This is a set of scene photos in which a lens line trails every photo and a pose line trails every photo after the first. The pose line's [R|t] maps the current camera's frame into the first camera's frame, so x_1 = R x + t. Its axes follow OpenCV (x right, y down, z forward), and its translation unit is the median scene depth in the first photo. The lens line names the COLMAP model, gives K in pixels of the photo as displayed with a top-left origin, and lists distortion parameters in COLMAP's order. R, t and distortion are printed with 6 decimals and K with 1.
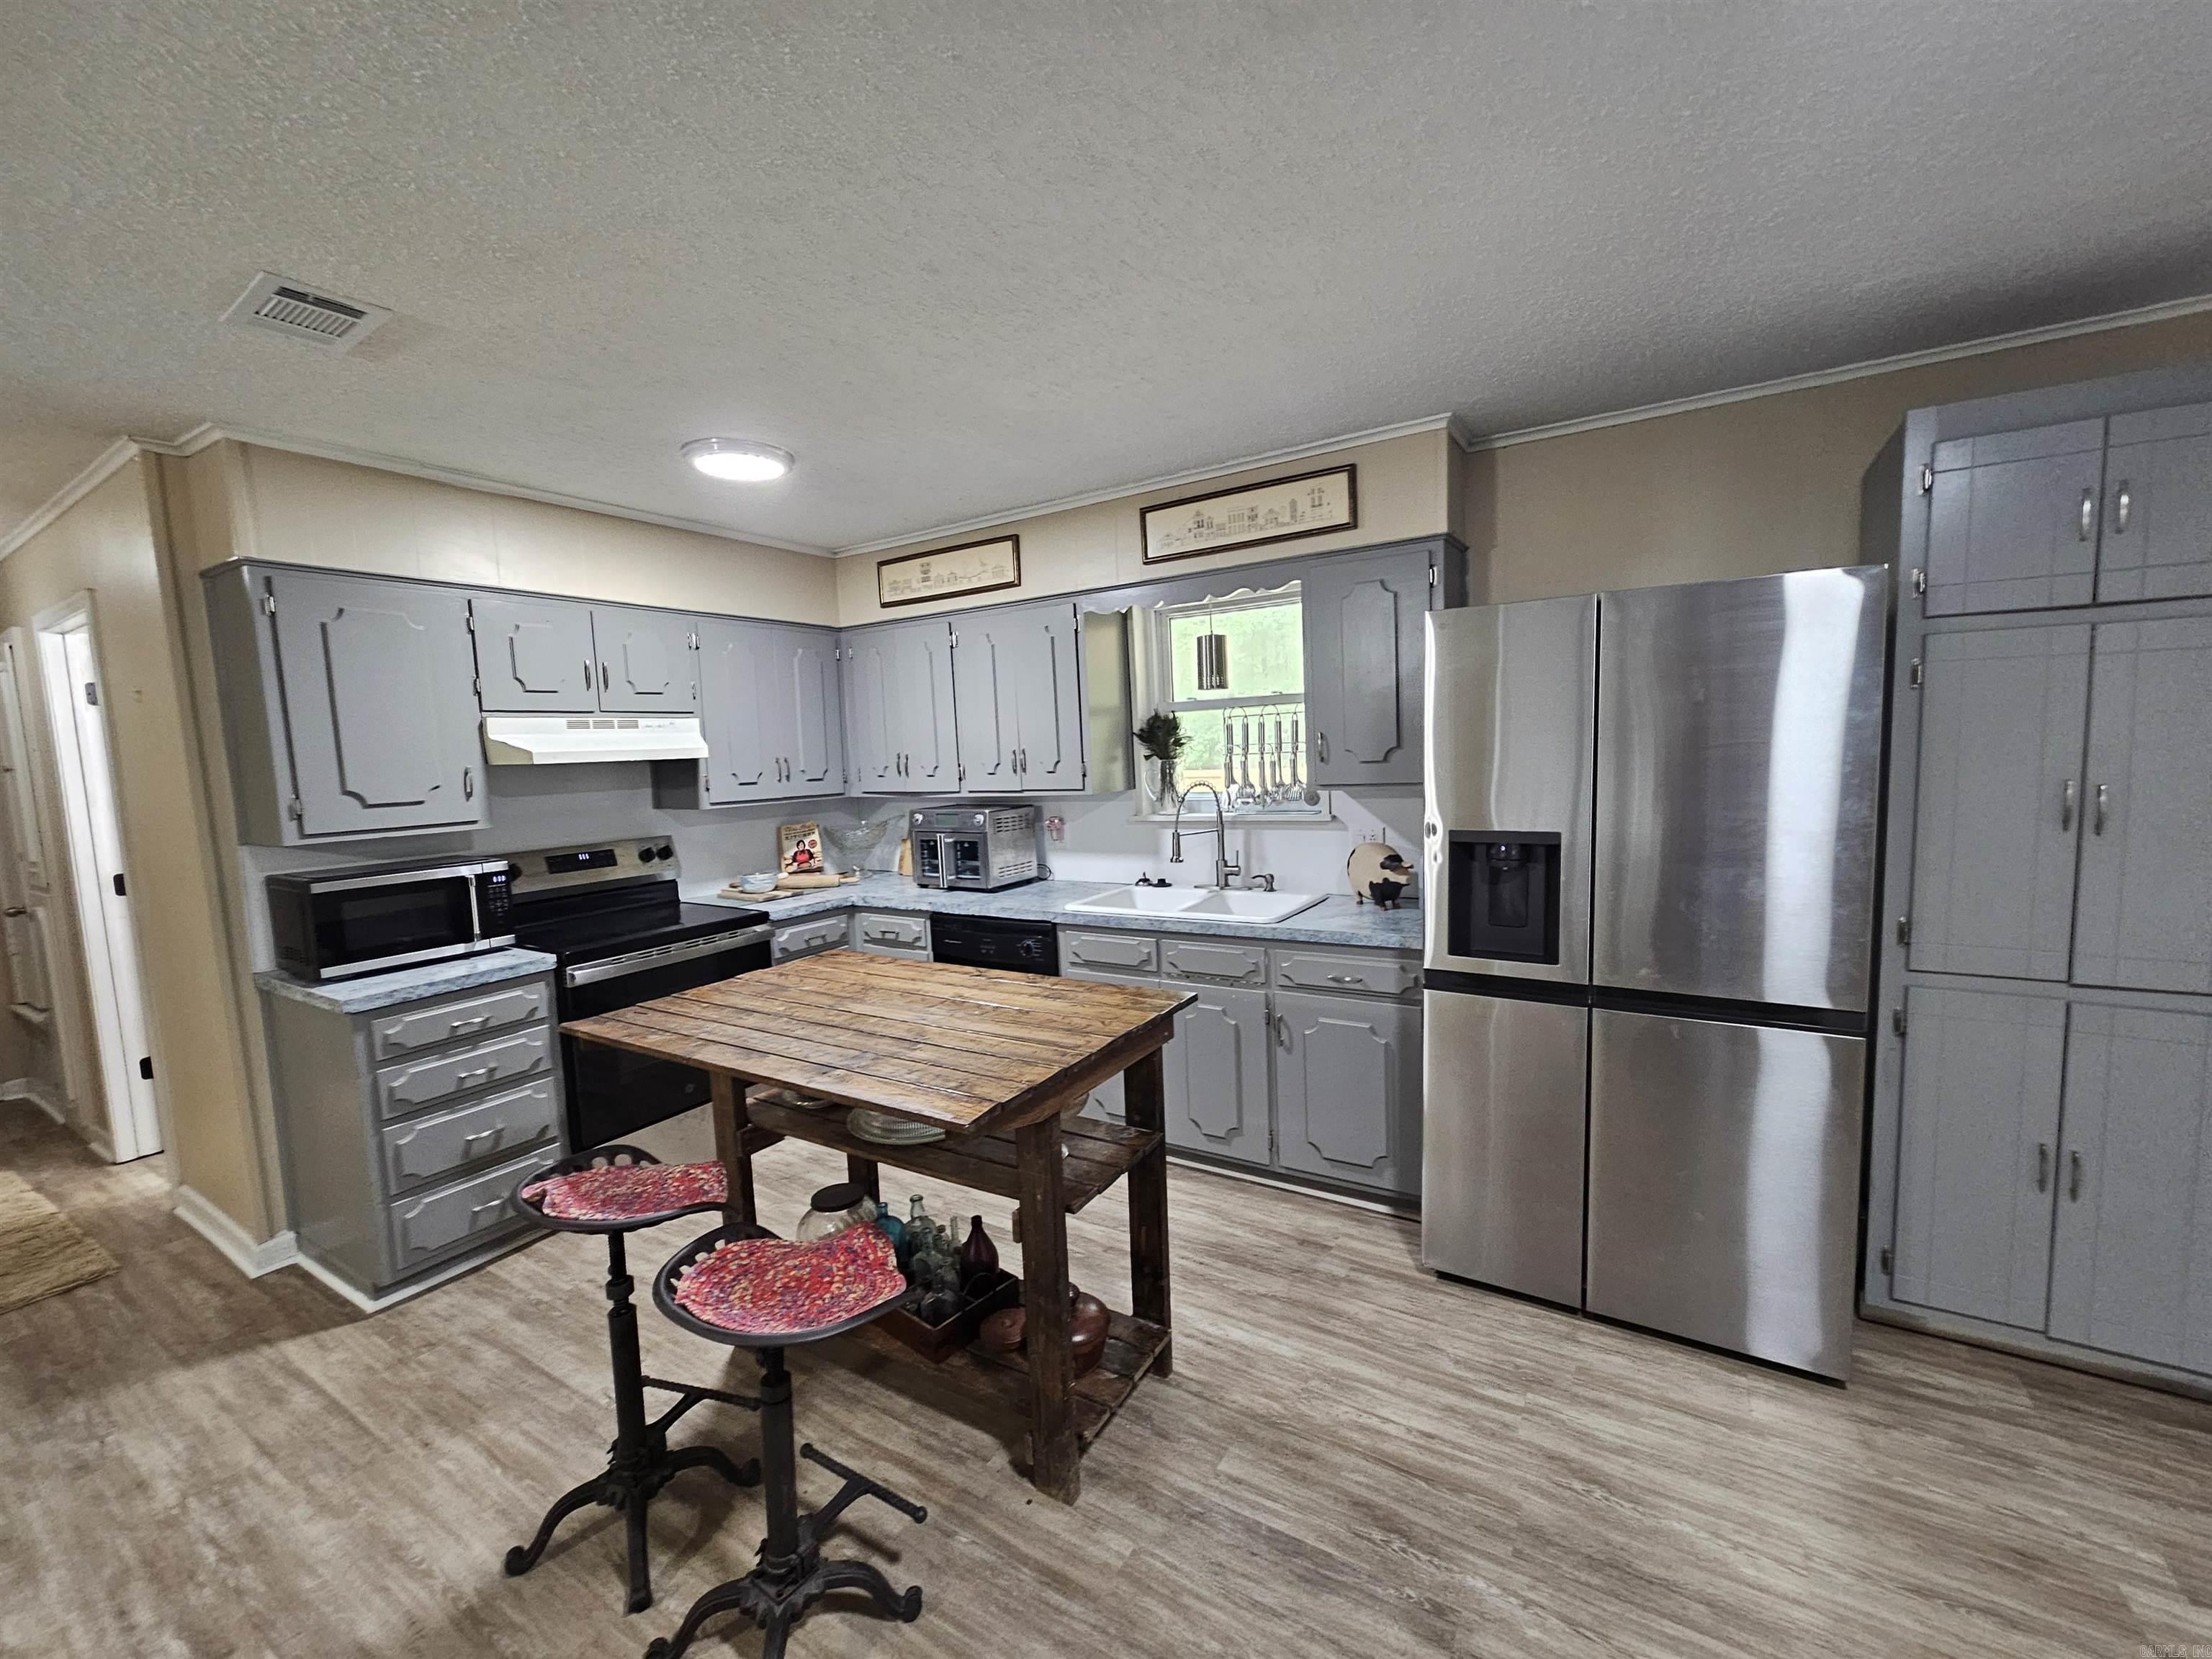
lens RADIAL K [[908.0, 0, 1105.4], [0, 908.0, 834.0], [0, 0, 1]] dist [0.001670, 0.000549]
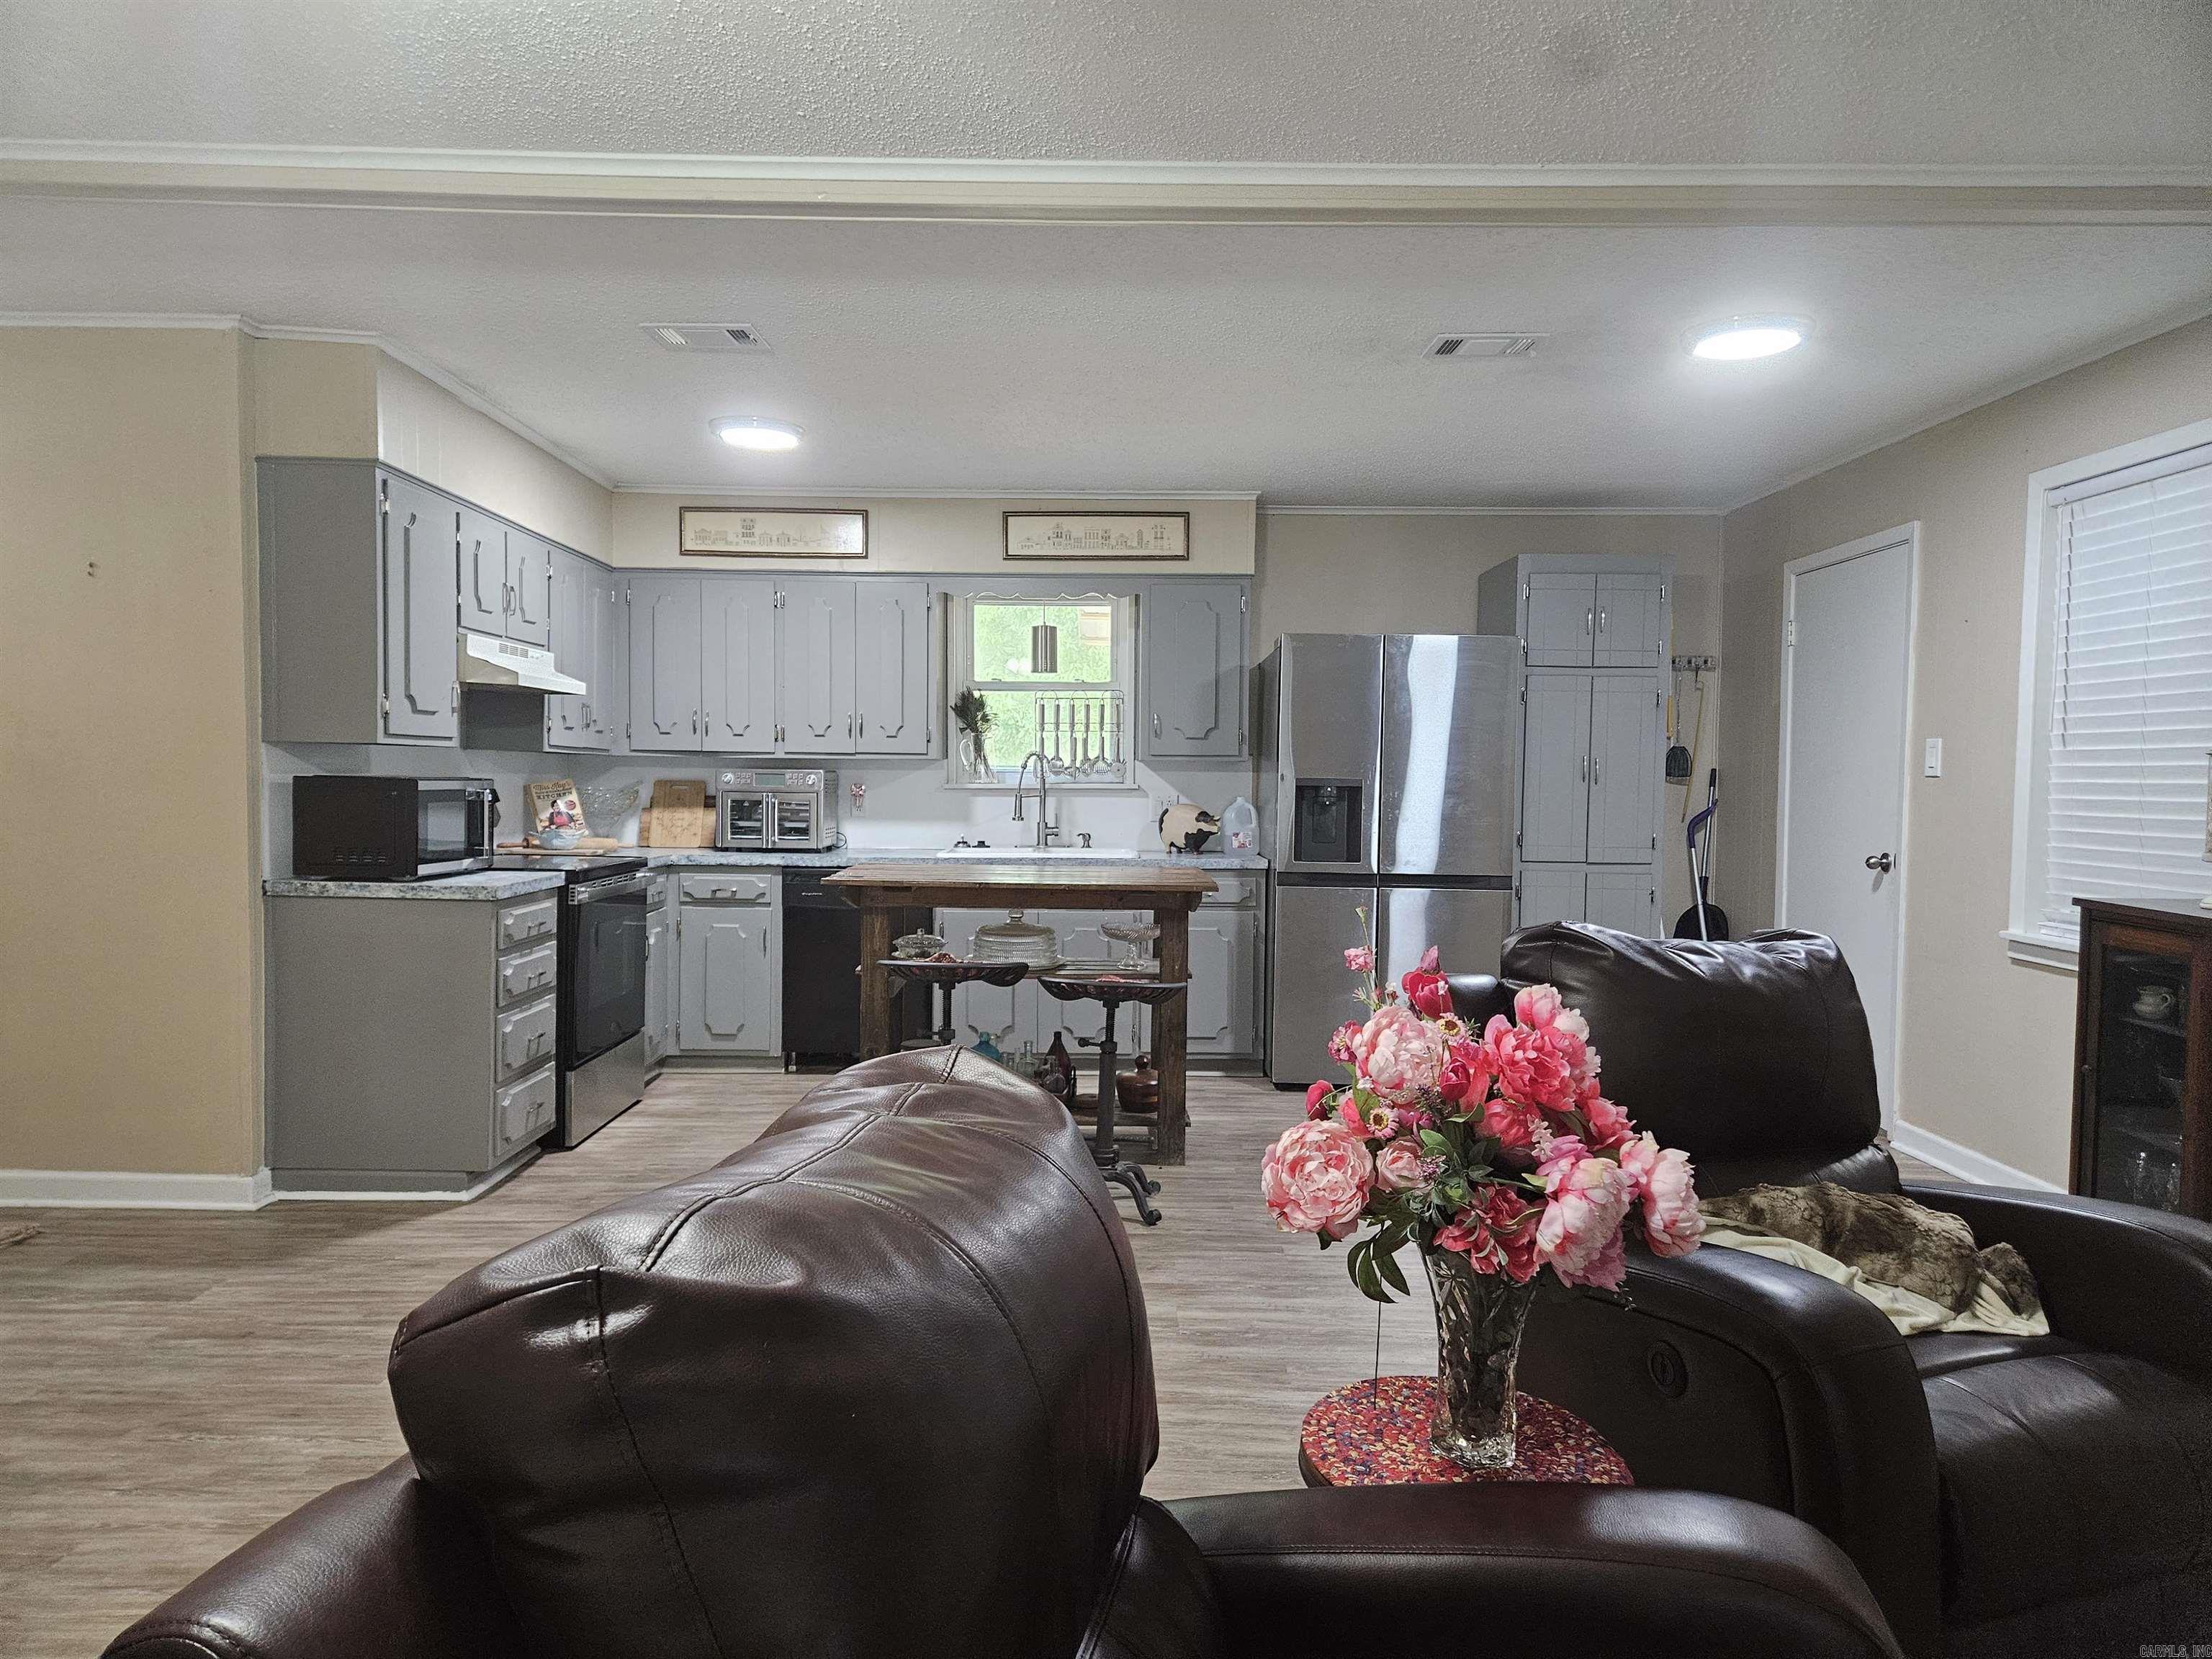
lens RADIAL K [[1459.6, 0, 1081.6], [0, 1459.6, 838.1], [0, 0, 1]] dist [0.091295, -0.081674]
pose [[0.847708, 0.028455, 0.529699, -0.917577], [0.004718, 0.998116, -0.061169, 0.184774], [-0.530441, 0.054353, 0.845977, -0.657300]]
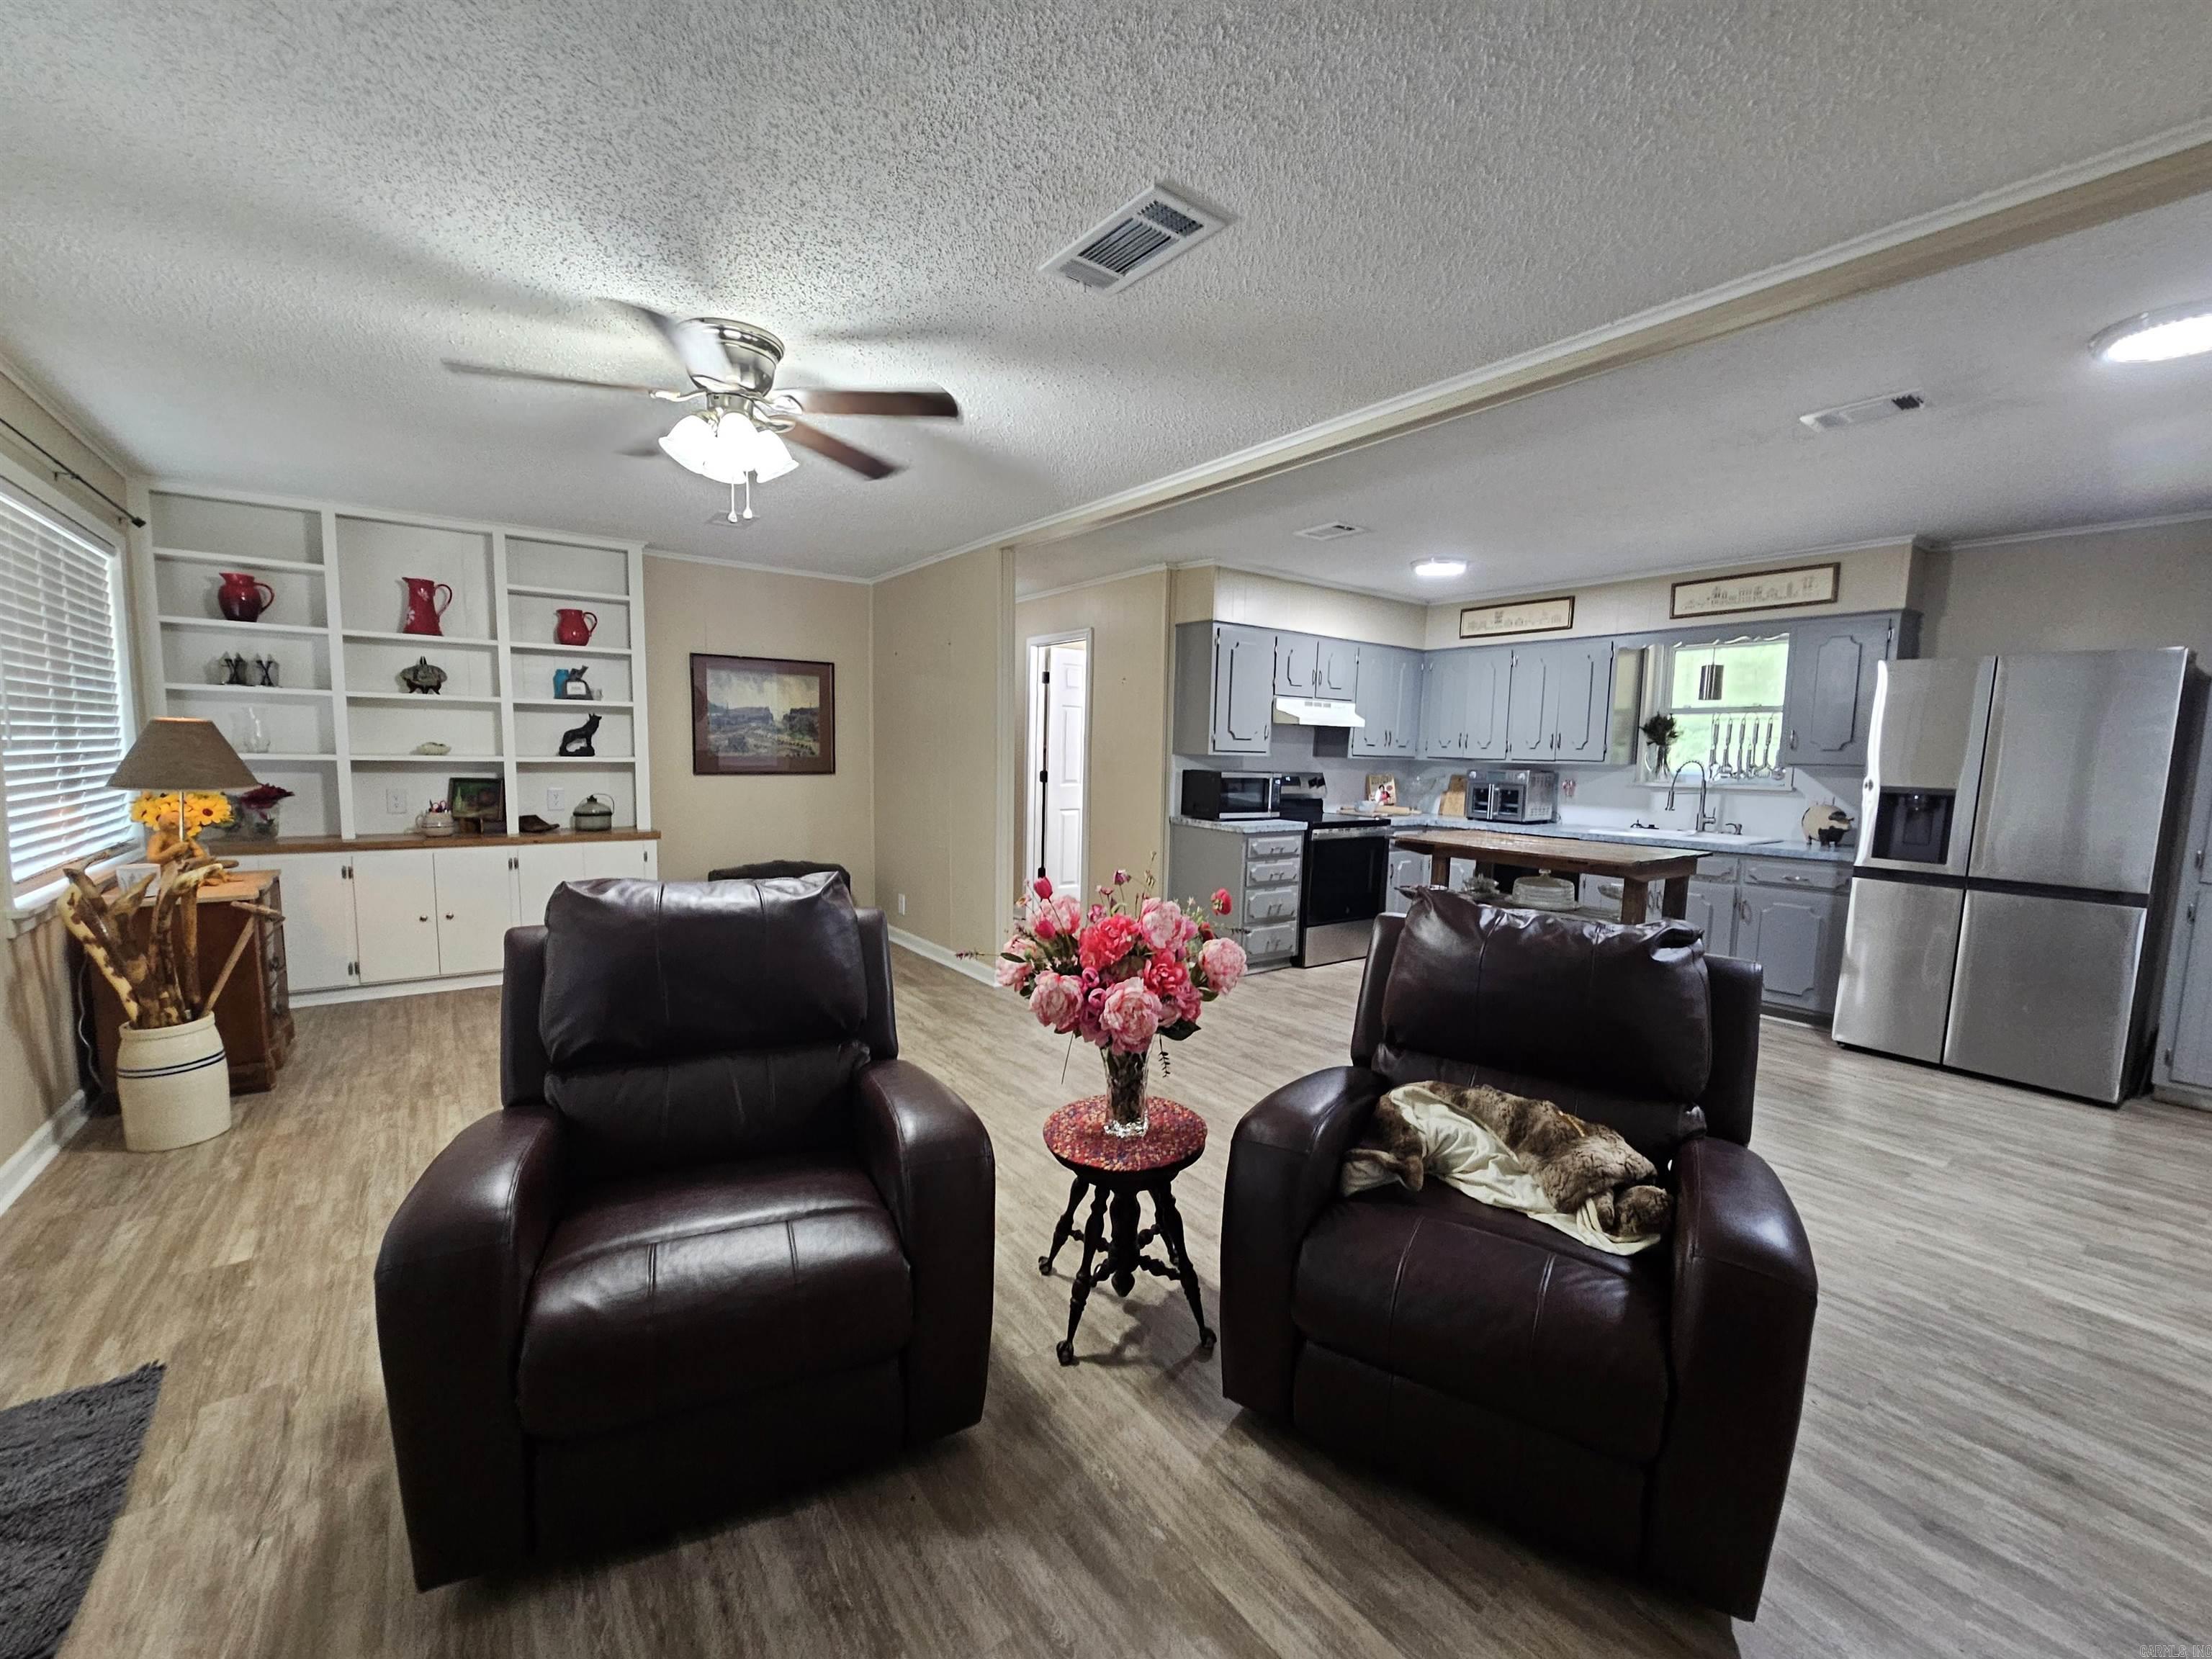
lens RADIAL K [[915.1, 0, 1116.5], [0, 915.1, 846.5], [0, 0, 1]] dist [0.000981, 0.000441]
pose [[0.930475, 0.100824, -0.352208, -0.271862], [-0.096940, 0.994876, 0.028697, 0.154695], [0.353297, 0.007441, 0.935482, -0.887482]]
